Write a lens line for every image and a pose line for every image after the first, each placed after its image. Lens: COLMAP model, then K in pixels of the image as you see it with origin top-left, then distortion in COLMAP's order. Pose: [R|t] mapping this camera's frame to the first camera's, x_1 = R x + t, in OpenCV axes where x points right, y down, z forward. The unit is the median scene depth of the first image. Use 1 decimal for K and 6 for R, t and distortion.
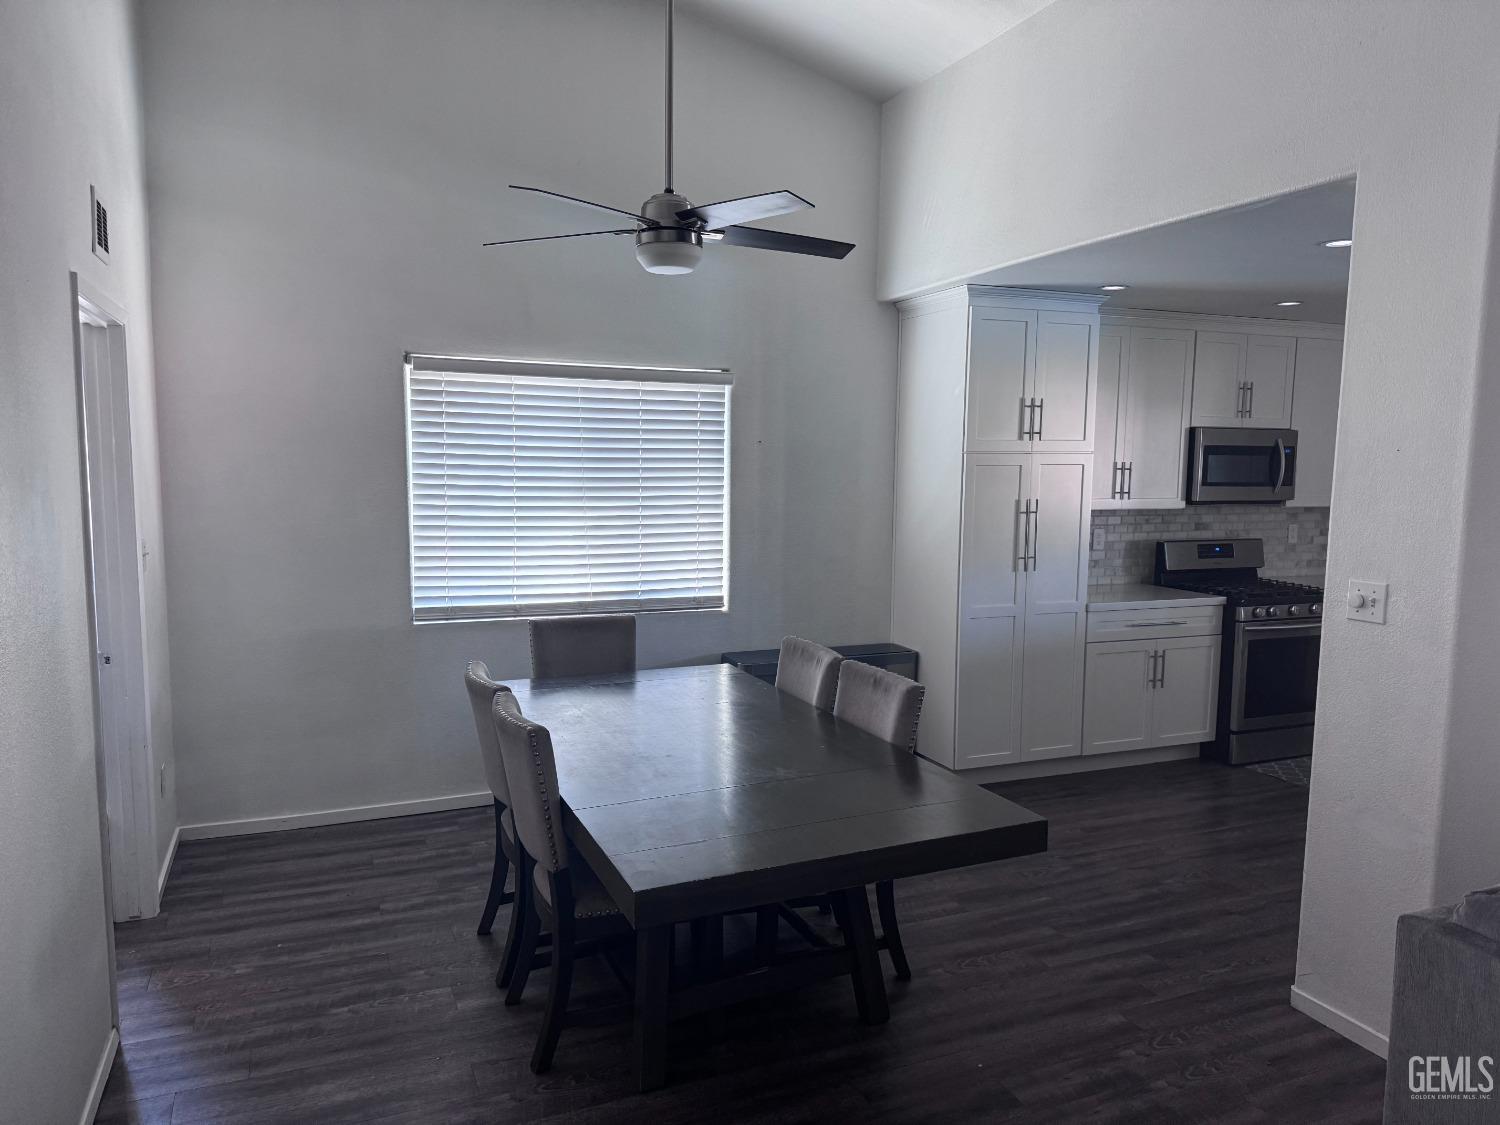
lens RADIAL K [[1041.7, 0, 748.6], [0, 1041.7, 562.7], [0, 0, 1]] dist [0.041054, -0.013602]
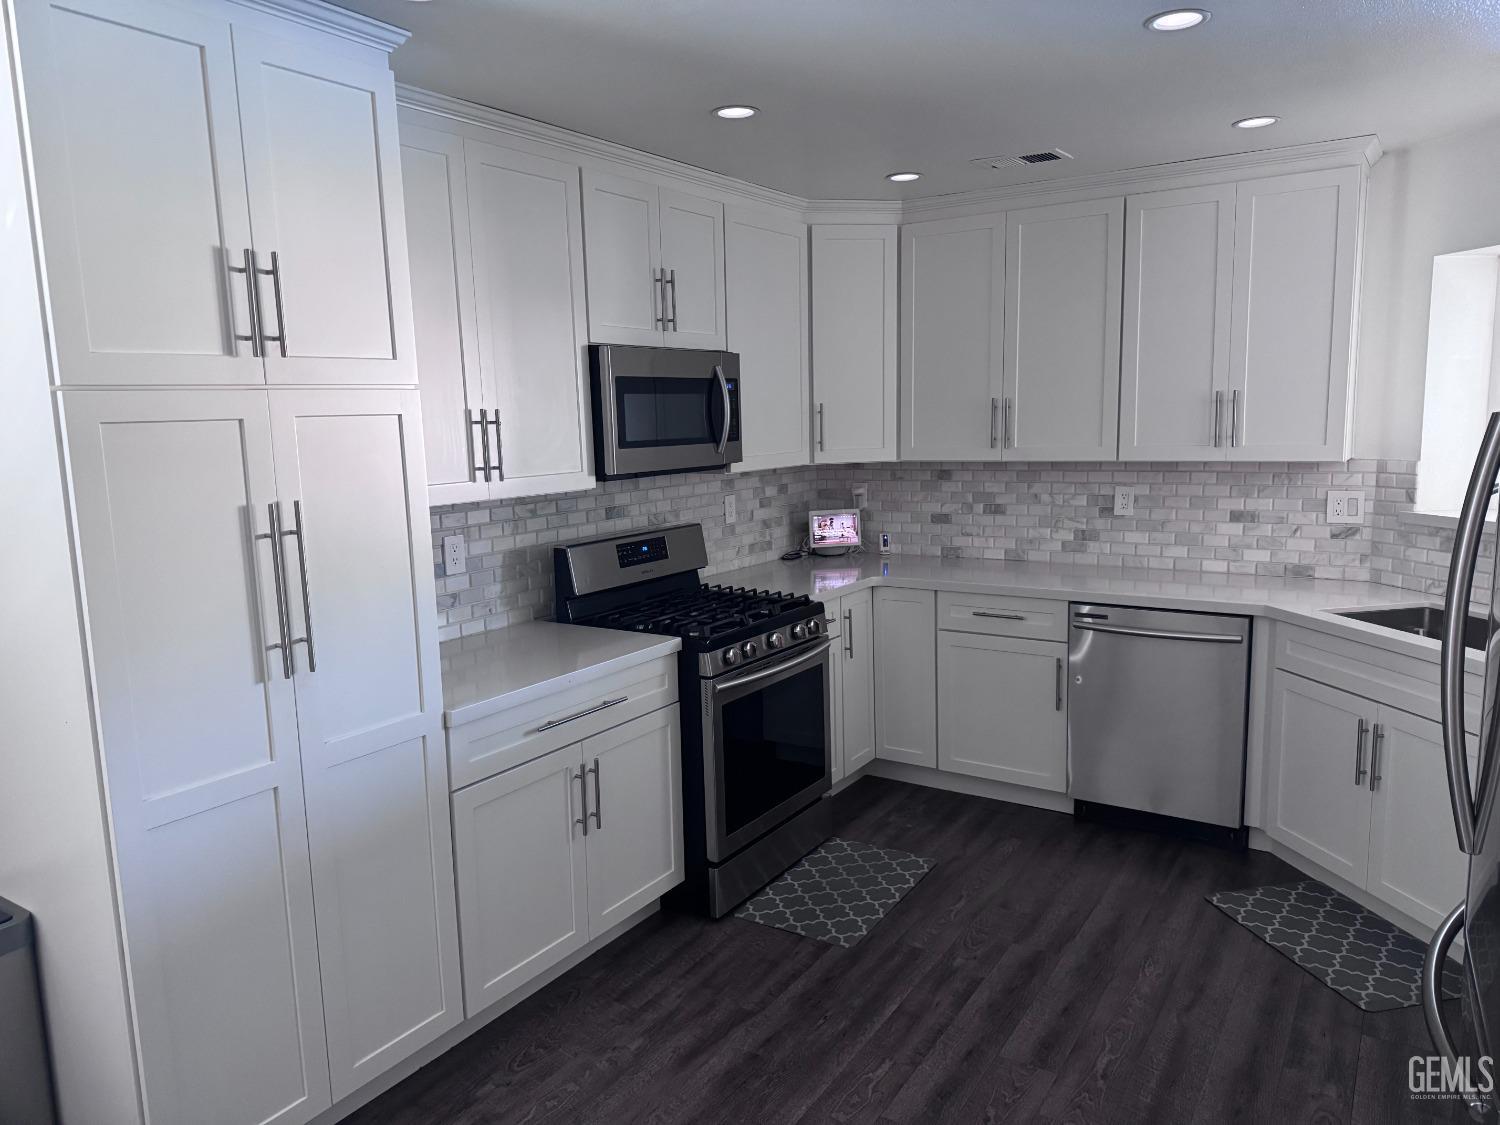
lens RADIAL K [[1041.7, 0, 752.9], [0, 1041.7, 556.4], [0, 0, 1]] dist [0.041054, -0.013602]
pose [[0.823099, -0.111612, 0.556822, 0.172143], [0.094650, 0.993744, 0.059279, -0.041895], [-0.559954, 0.003911, 0.828514, 0.499136]]
